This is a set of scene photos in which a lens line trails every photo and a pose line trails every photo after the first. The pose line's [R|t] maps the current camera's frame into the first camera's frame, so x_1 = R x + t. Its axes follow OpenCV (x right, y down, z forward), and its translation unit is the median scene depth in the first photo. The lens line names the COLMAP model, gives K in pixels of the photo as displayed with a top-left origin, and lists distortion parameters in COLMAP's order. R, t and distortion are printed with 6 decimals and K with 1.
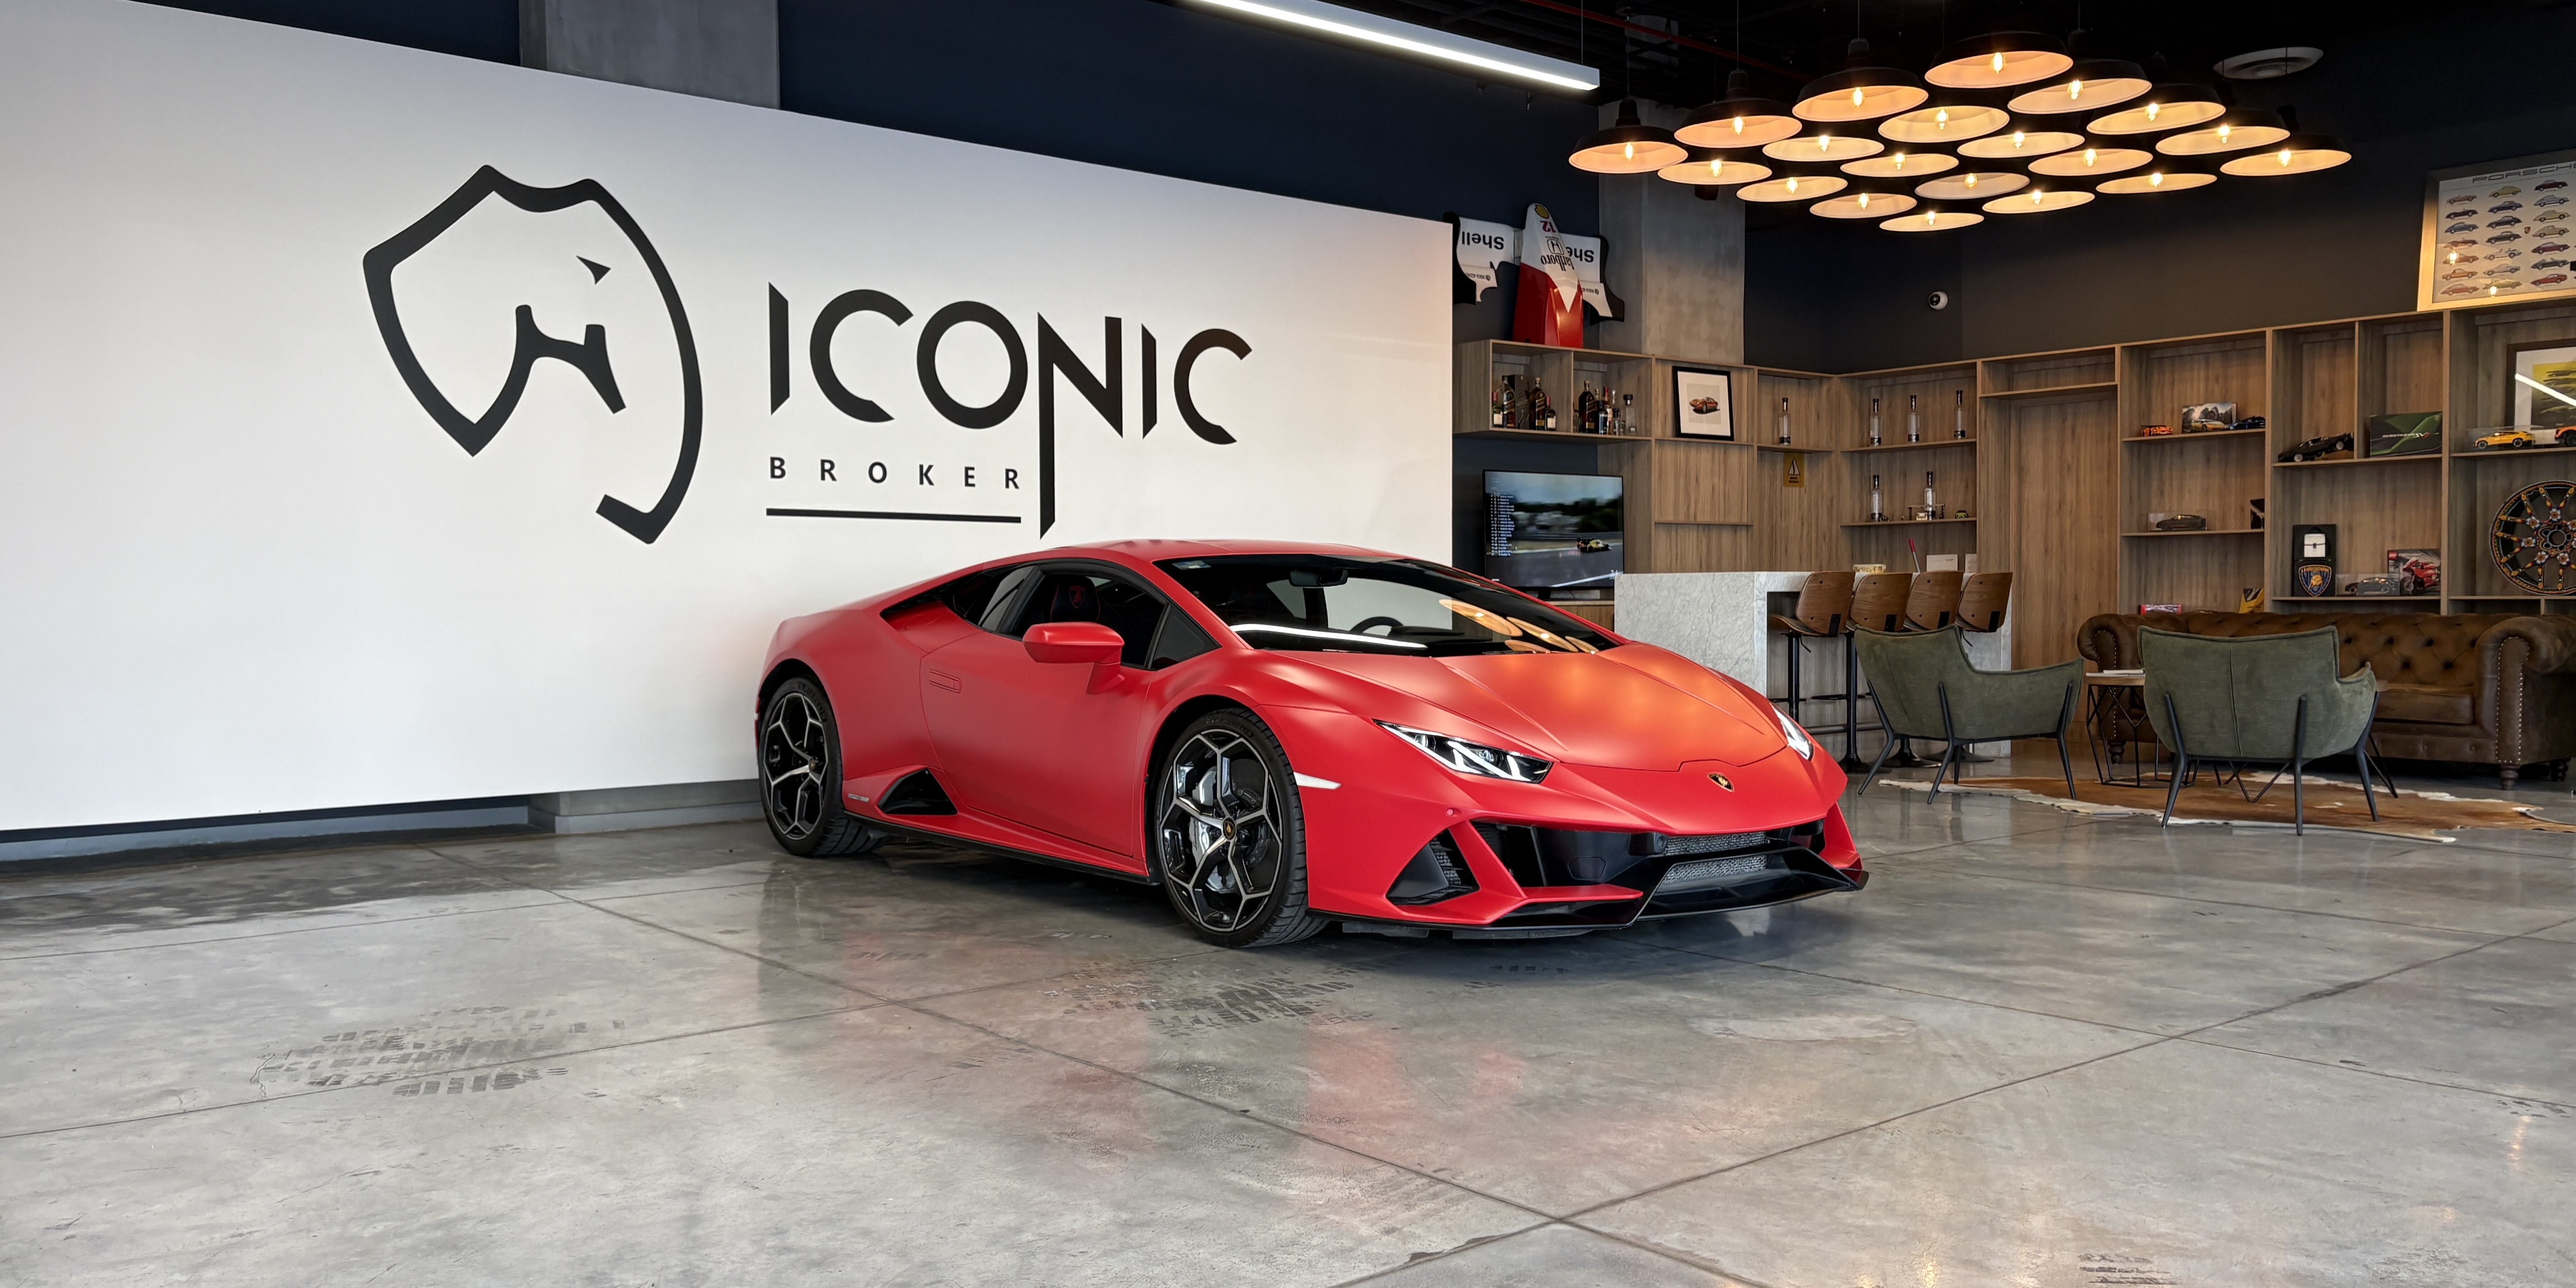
lens RADIAL K [[1953.1, 0, 1279.0], [0, 1953.1, 637.0], [0, 0, 1]] dist [0.038544, -0.041188]
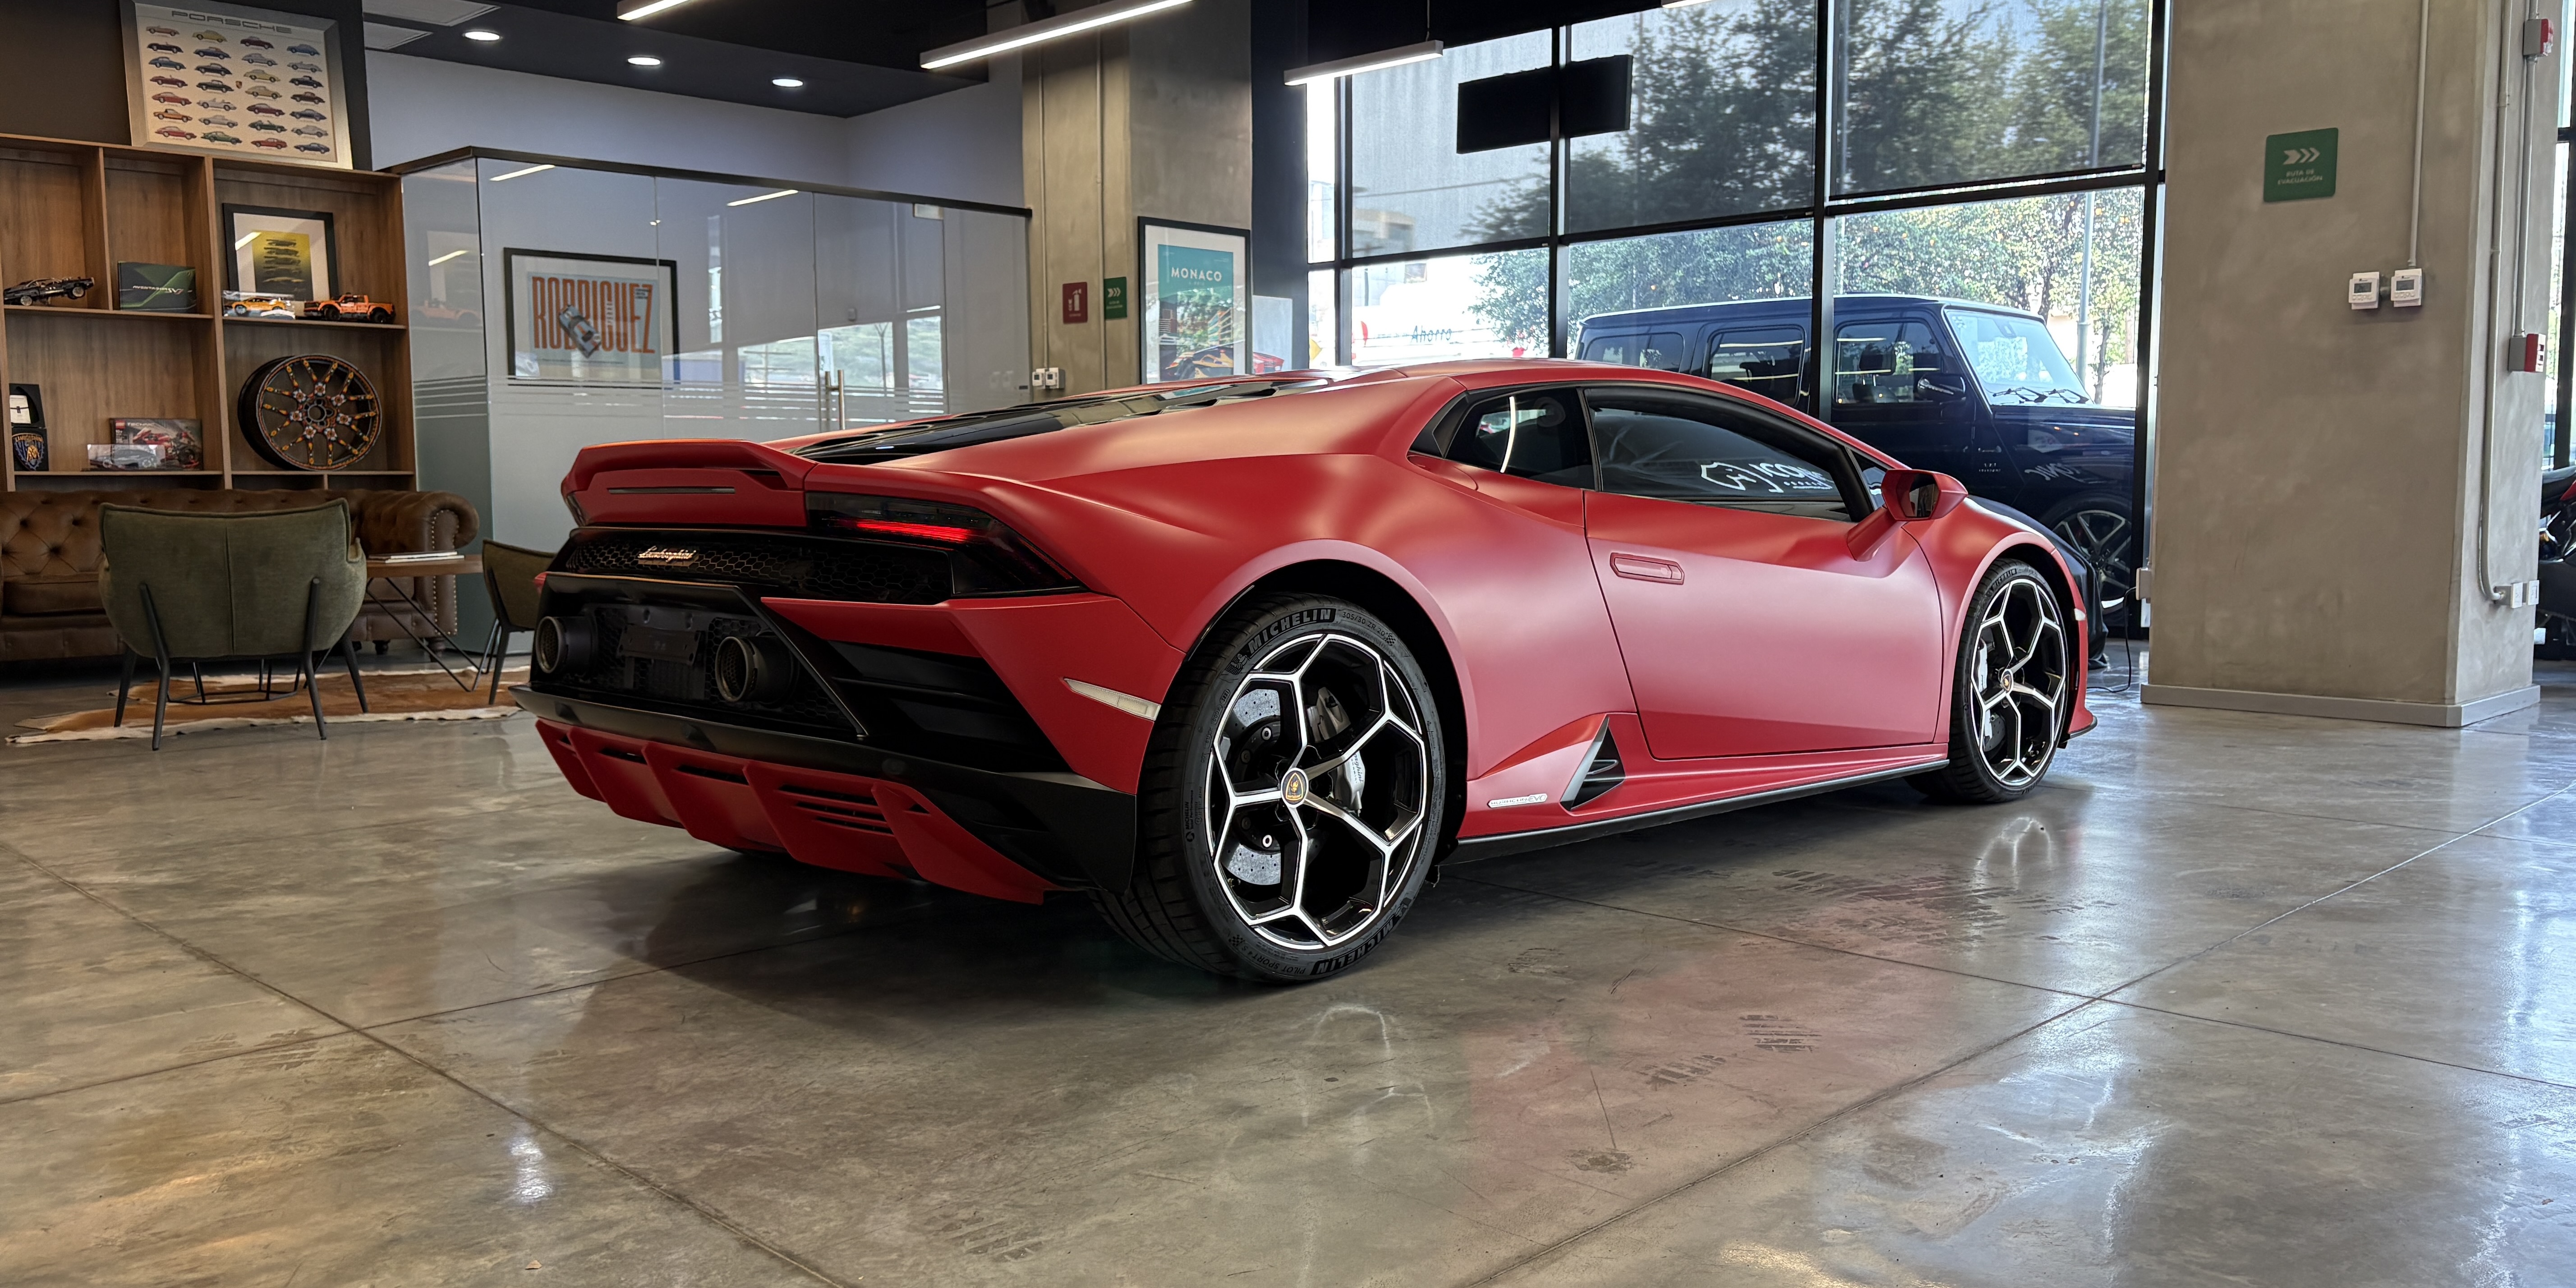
lens RADIAL K [[1953.1, 0, 1283.6], [0, 1953.1, 654.5], [0, 0, 1]] dist [0.038544, -0.041188]
pose [[-0.091415, -0.083632, 0.992295, -0.452347], [0.024416, 0.995979, 0.086192, -0.002934], [-0.995514, 0.032107, -0.089006, 0.708993]]
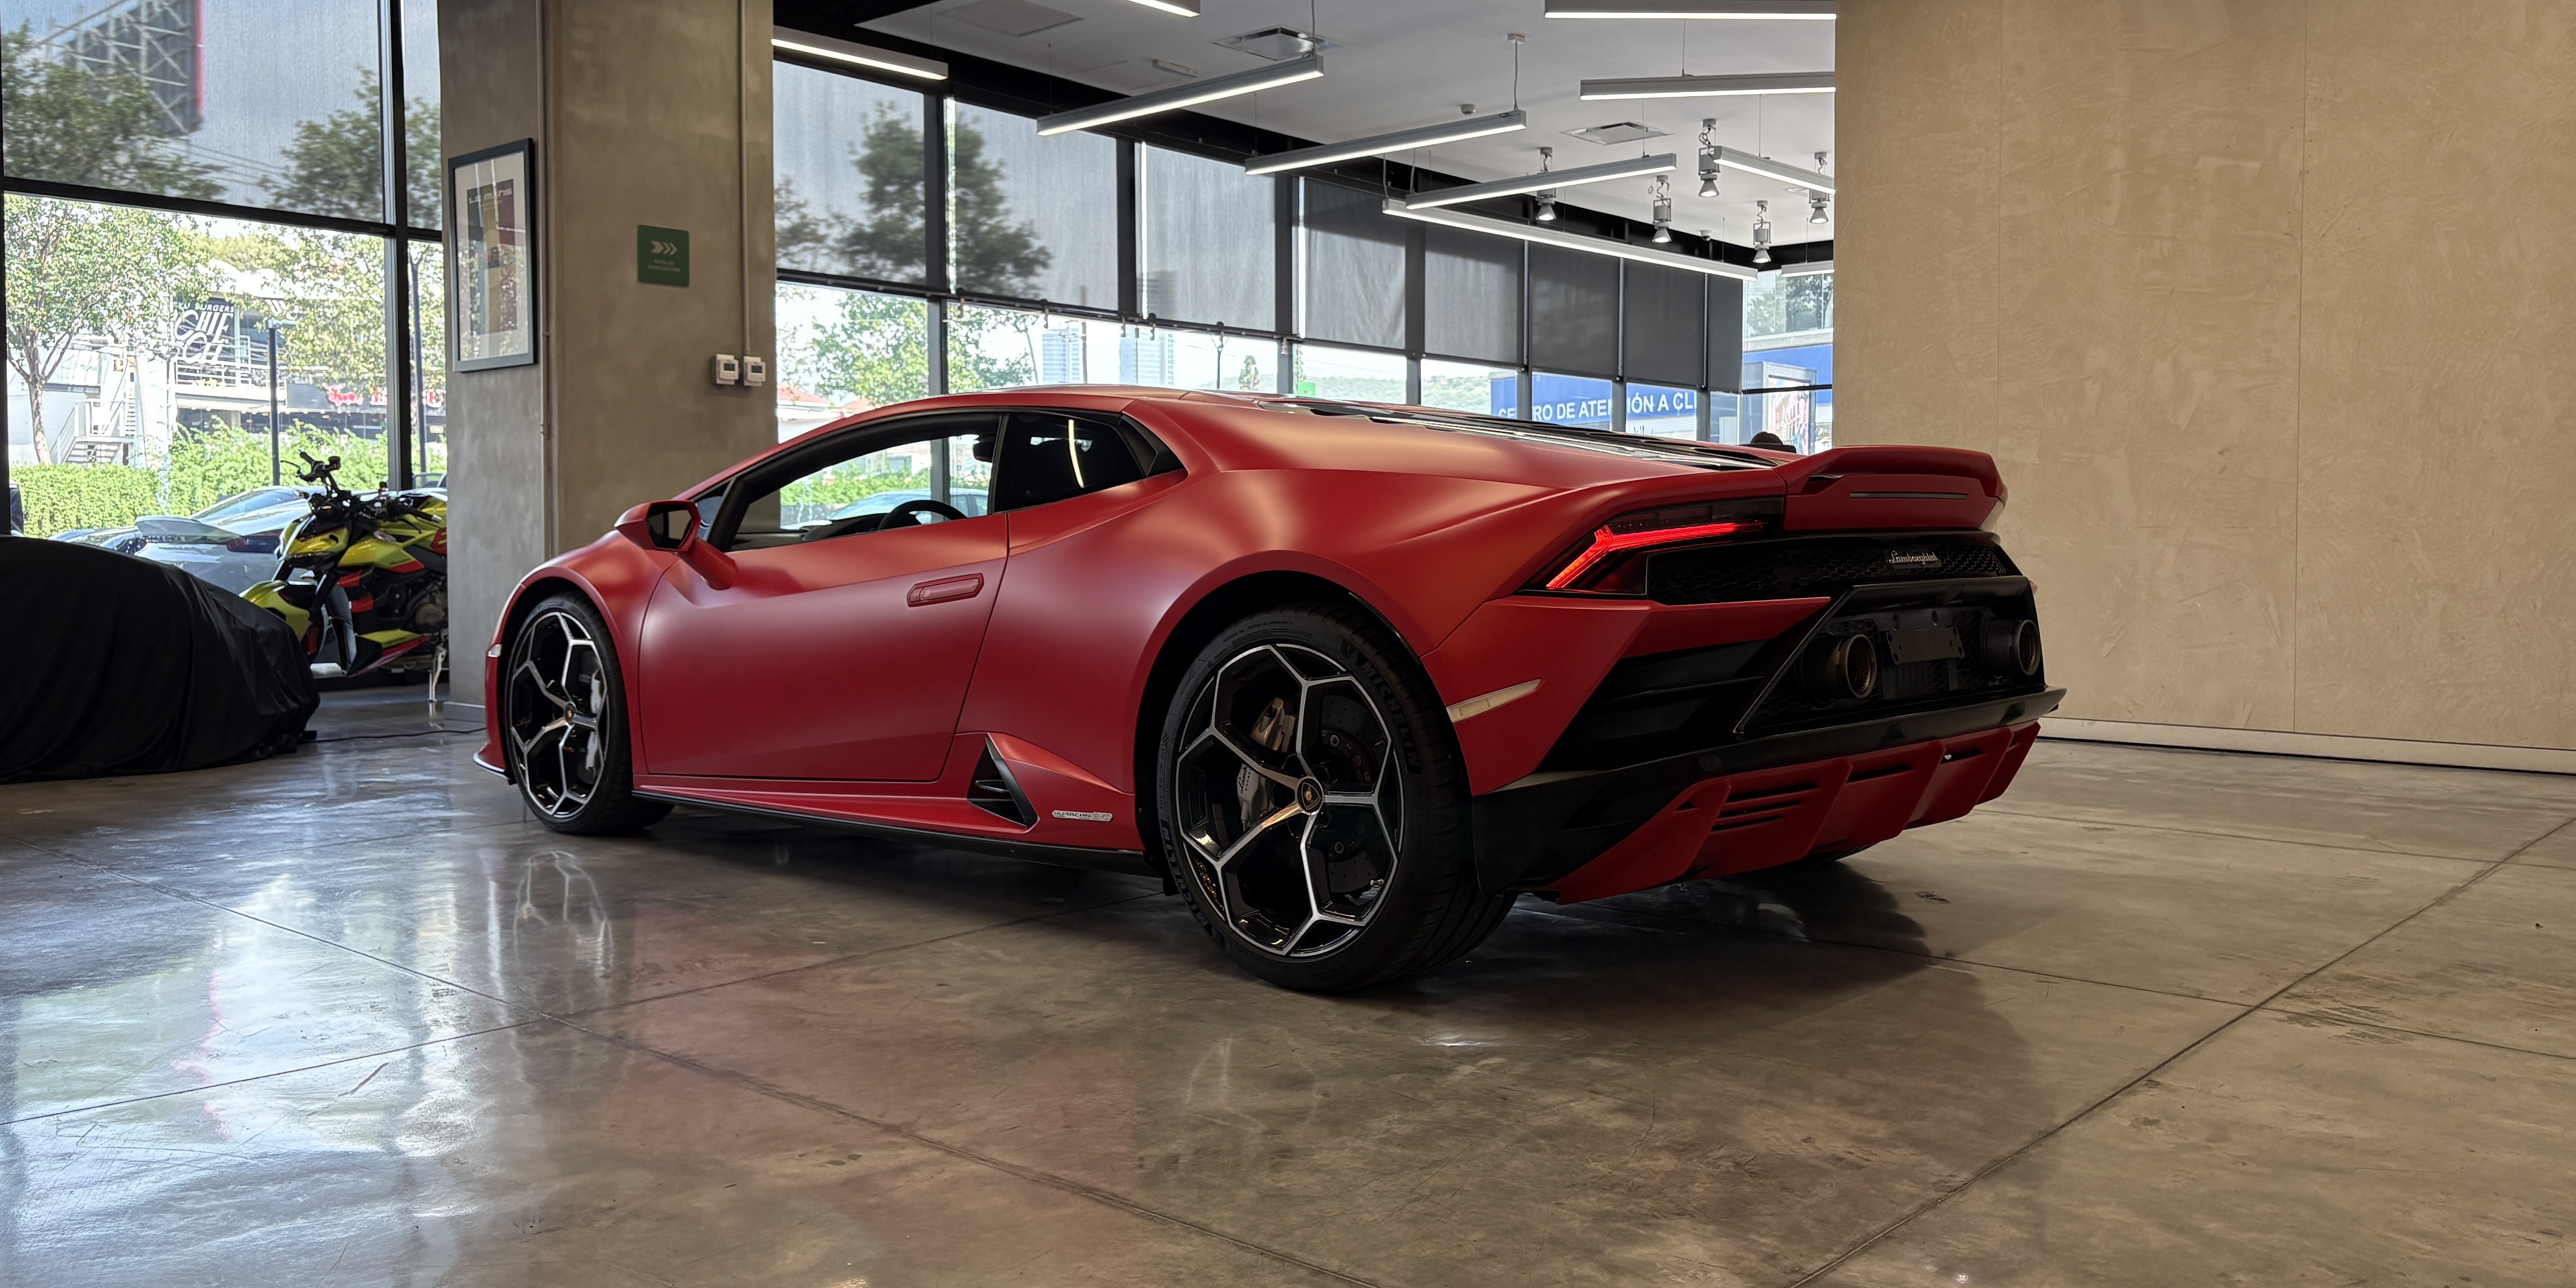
lens RADIAL K [[1953.1, 0, 1260.3], [0, 1953.1, 619.5], [0, 0, 1]] dist [0.038544, -0.041188]
pose [[-0.992157, 0.010848, -0.124529, 0.143921], [0.003234, 0.998121, 0.061182, -0.004202], [0.124959, 0.060300, -0.990328, 1.190652]]
